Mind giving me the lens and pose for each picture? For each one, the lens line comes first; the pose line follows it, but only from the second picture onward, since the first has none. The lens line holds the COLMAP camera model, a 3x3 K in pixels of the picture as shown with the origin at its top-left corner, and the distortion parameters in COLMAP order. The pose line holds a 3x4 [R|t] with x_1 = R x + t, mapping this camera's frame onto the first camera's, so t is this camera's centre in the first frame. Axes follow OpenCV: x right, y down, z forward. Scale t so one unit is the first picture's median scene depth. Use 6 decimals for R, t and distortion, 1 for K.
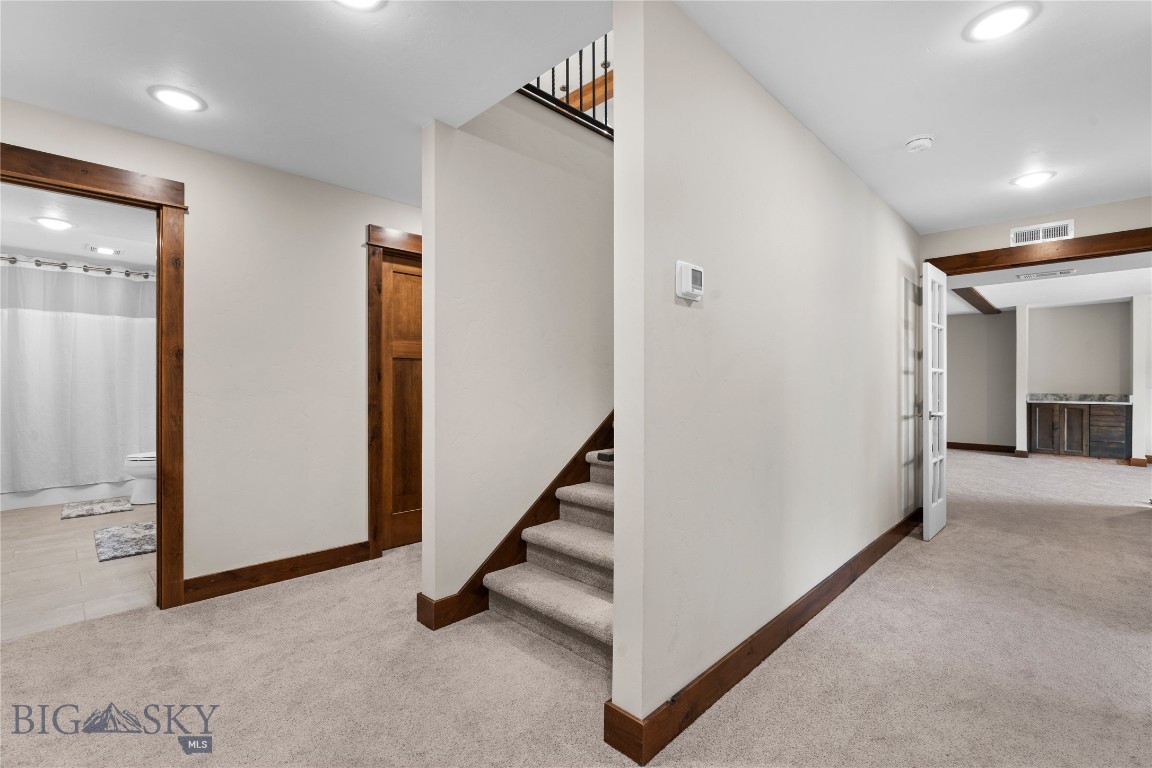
lens RADIAL K [[516.2, 0, 570.3], [0, 516.2, 381.8], [0, 0, 1]] dist [-0.009639, 0.001353]
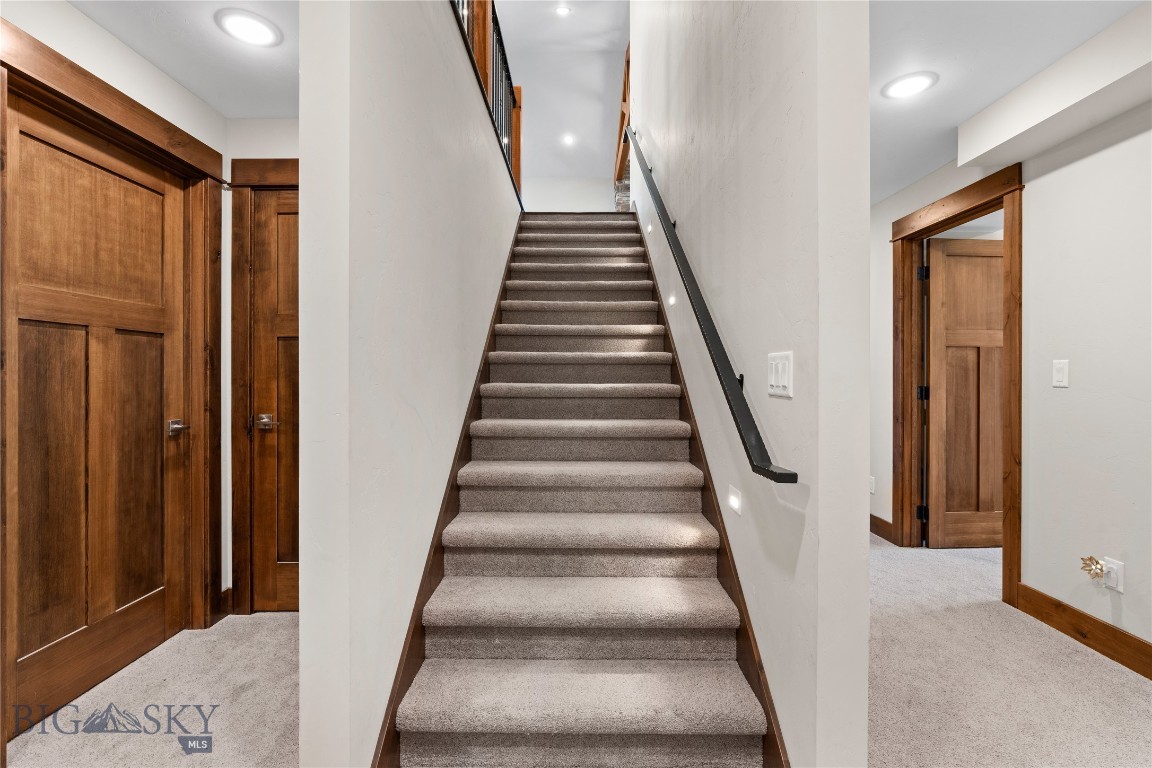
lens RADIAL K [[526.4, 0, 572.6], [0, 526.4, 370.9], [0, 0, 1]] dist [-0.001044, 0.000208]
pose [[0.724575, 0.002980, 0.689189, -0.310218], [0.000729, 0.999987, -0.005091, 0.002373], [-0.689195, 0.004191, 0.724564, 0.322760]]
